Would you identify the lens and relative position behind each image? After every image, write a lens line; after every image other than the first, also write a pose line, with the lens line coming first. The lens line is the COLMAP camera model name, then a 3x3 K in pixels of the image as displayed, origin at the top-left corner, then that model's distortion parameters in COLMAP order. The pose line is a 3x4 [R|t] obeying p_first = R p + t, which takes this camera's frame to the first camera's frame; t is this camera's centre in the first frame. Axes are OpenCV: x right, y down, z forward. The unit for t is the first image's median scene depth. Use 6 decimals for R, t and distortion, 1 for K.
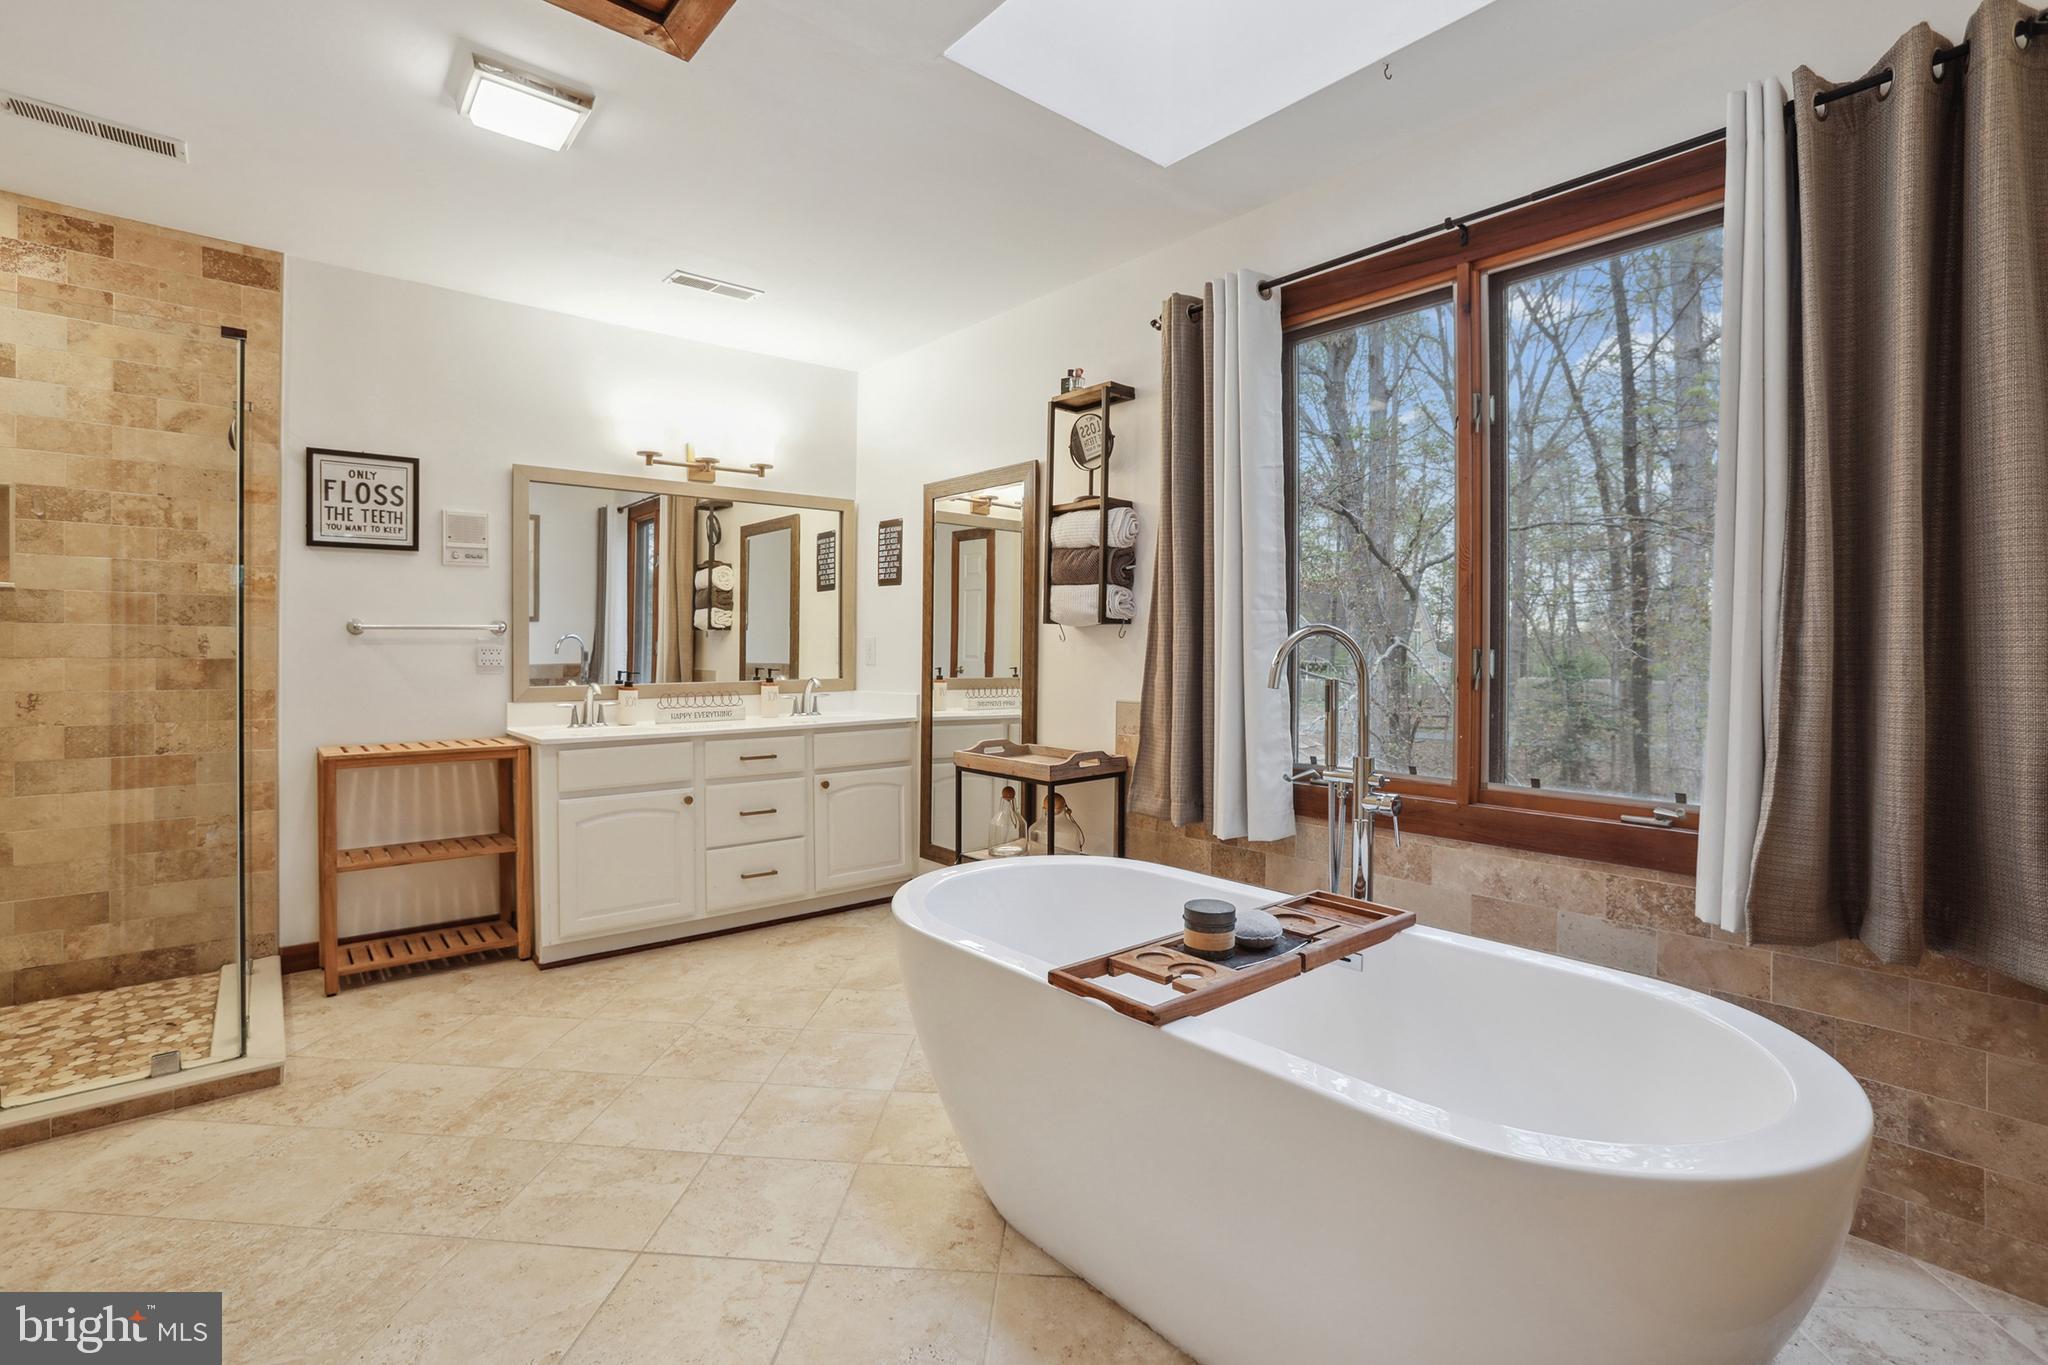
lens RADIAL K [[934.2, 0, 1013.9], [0, 934.2, 664.7], [0, 0, 1]] dist [-0.051423, 0.017175]
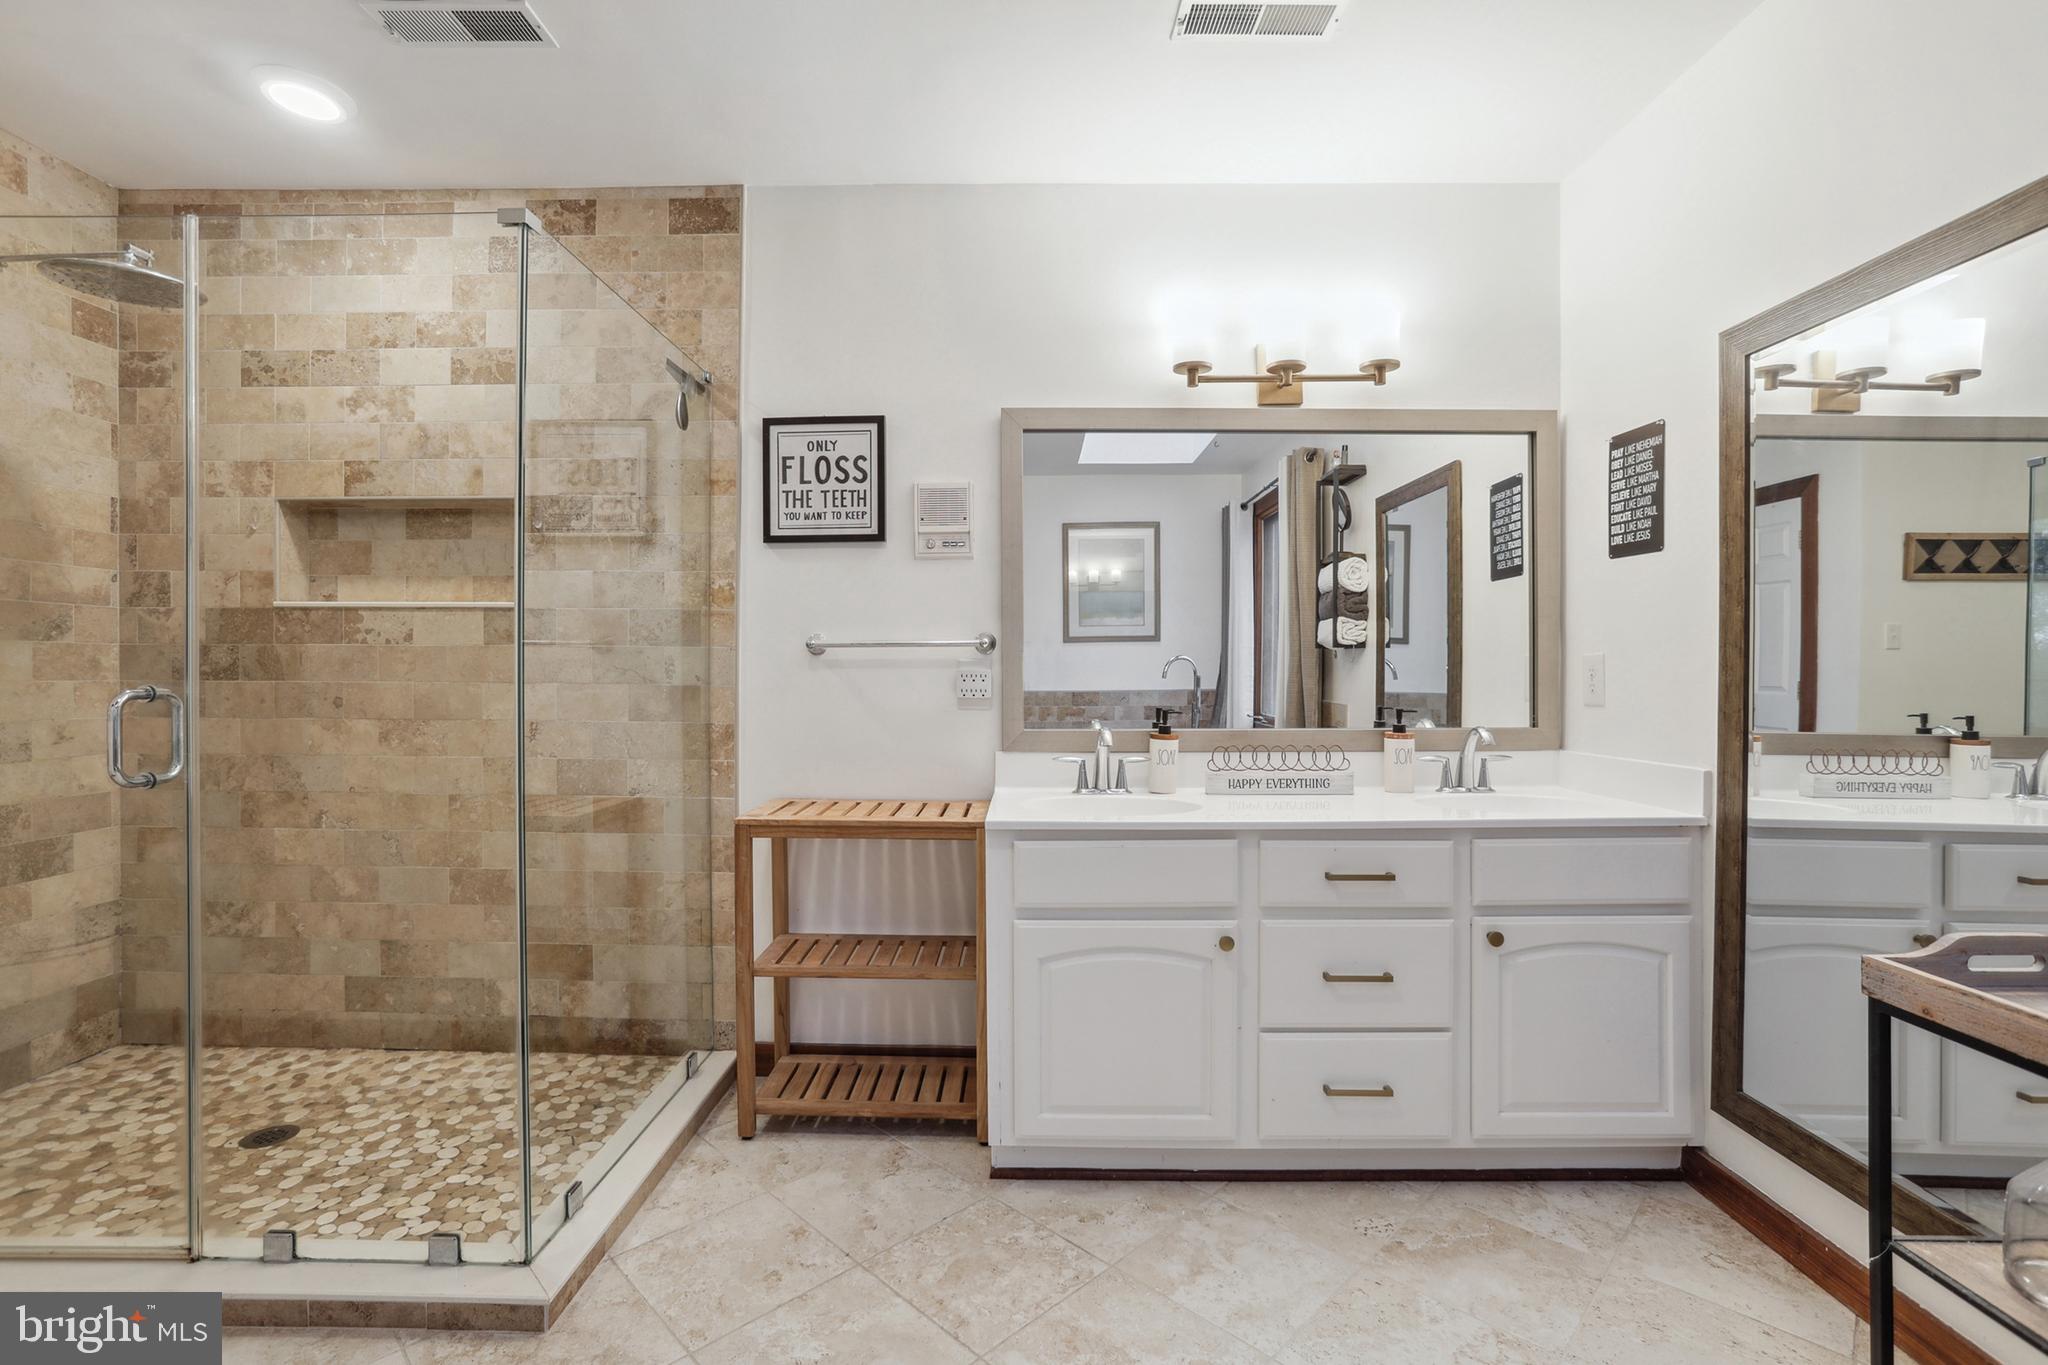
lens RADIAL K [[934.2, 0, 1013.9], [0, 934.2, 664.7], [0, 0, 1]] dist [-0.051423, 0.017175]
pose [[0.758789, -0.004859, -0.651319, -0.084262], [-0.012805, 0.999668, -0.022377, -0.009442], [0.651211, 0.025320, 0.758474, 0.506996]]
